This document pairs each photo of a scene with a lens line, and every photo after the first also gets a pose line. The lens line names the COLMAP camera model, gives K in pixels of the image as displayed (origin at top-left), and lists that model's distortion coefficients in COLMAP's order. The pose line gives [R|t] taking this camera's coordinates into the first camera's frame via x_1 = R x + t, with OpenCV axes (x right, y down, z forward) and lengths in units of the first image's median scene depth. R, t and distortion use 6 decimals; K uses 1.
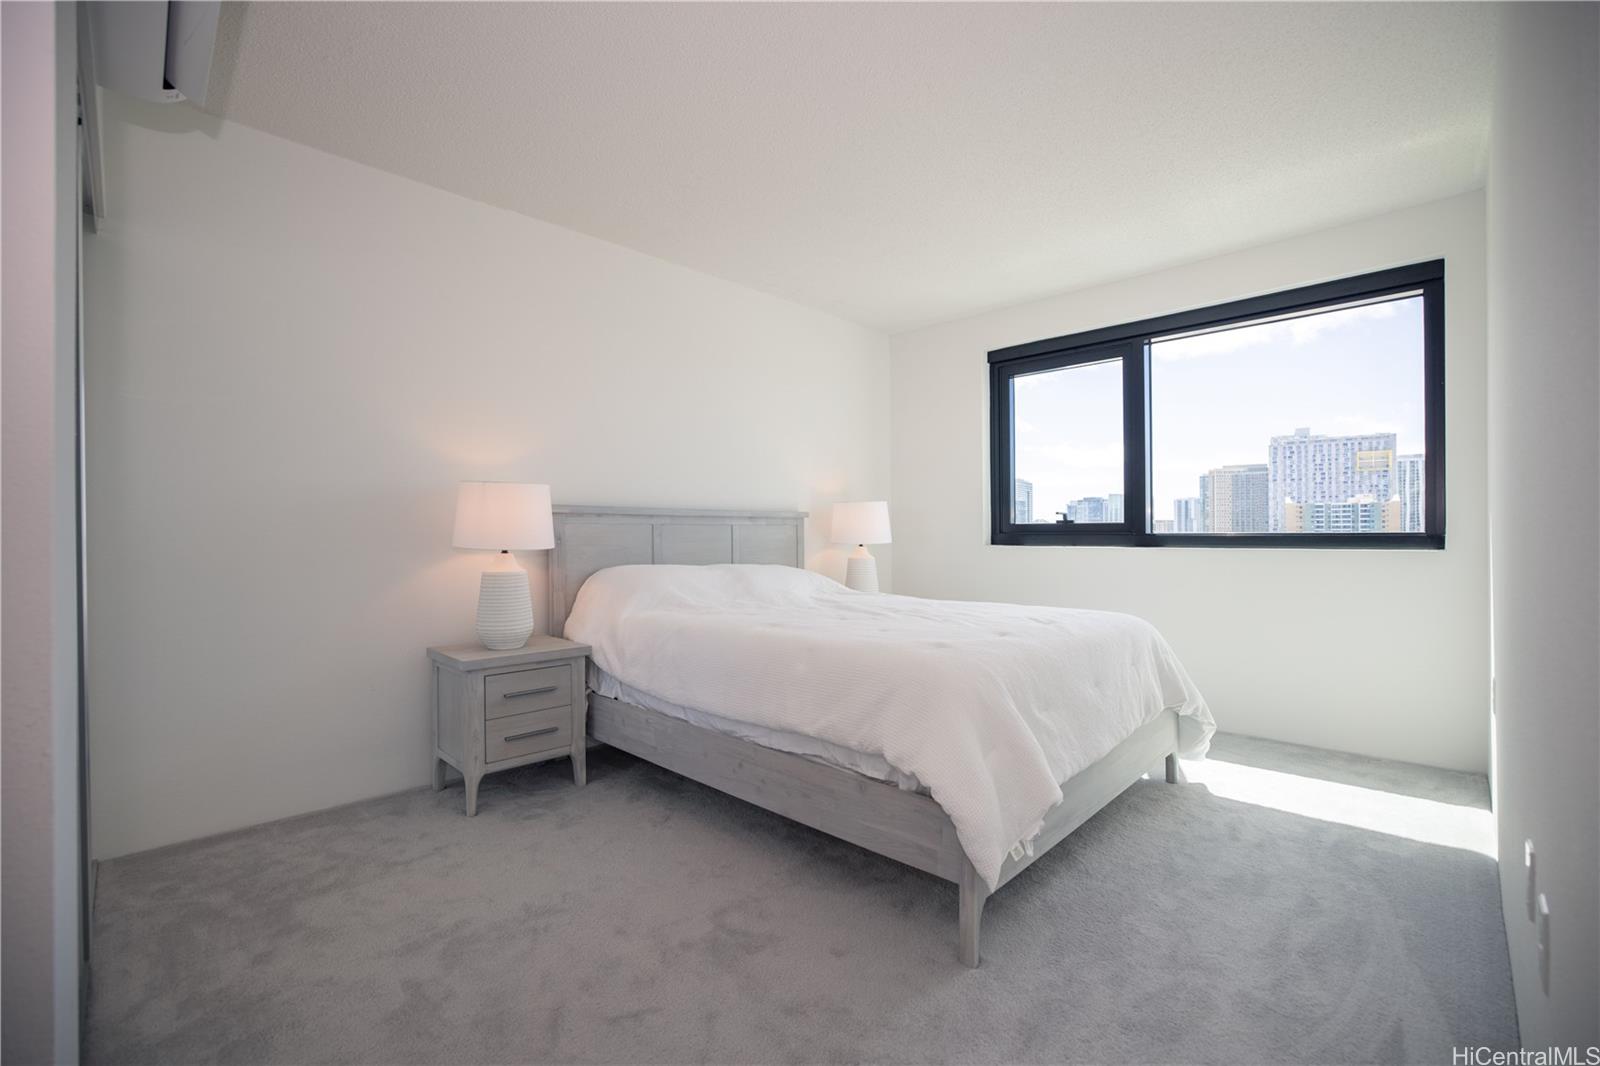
lens RADIAL K [[690.1, 0, 800.0], [0, 690.1, 533.0], [0, 0, 1]] dist [-0.034279, 0.014977]
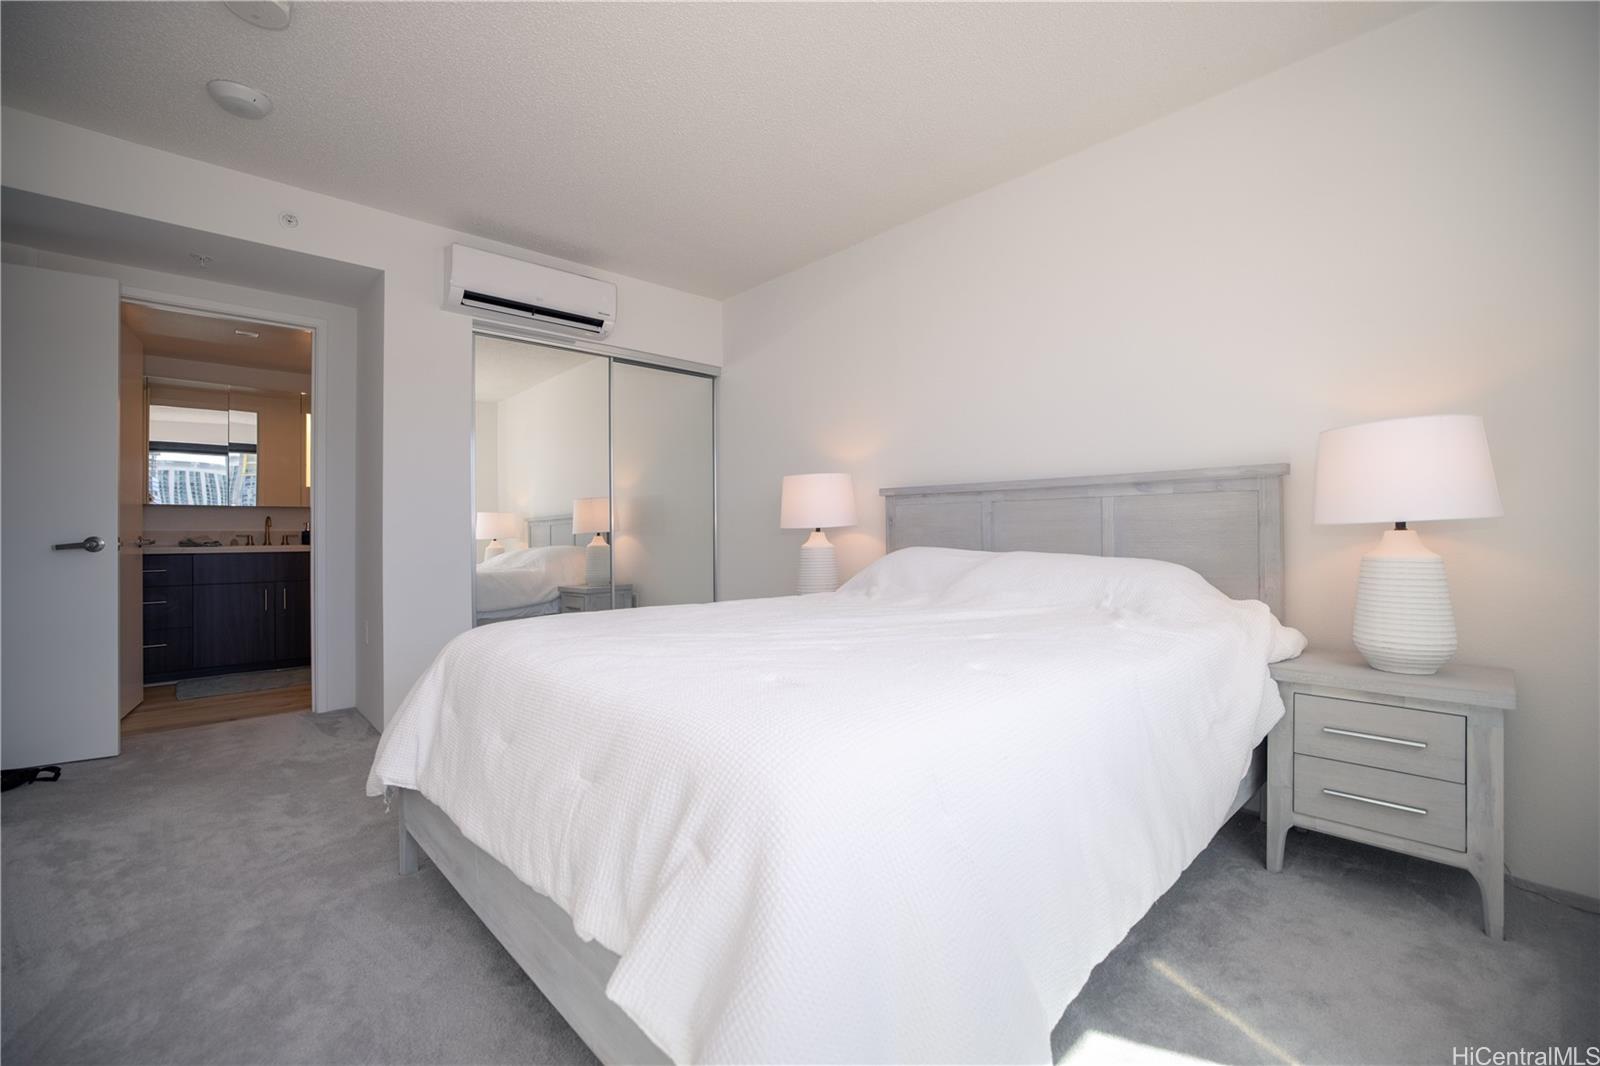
lens RADIAL K [[690.1, 0, 800.0], [0, 690.1, 533.0], [0, 0, 1]] dist [-0.034279, 0.014977]
pose [[-0.046352, 0.012368, -0.998849, 0.558947], [0.012382, 0.999854, 0.011806, 0.010381], [0.998848, -0.011820, -0.046499, 0.751720]]
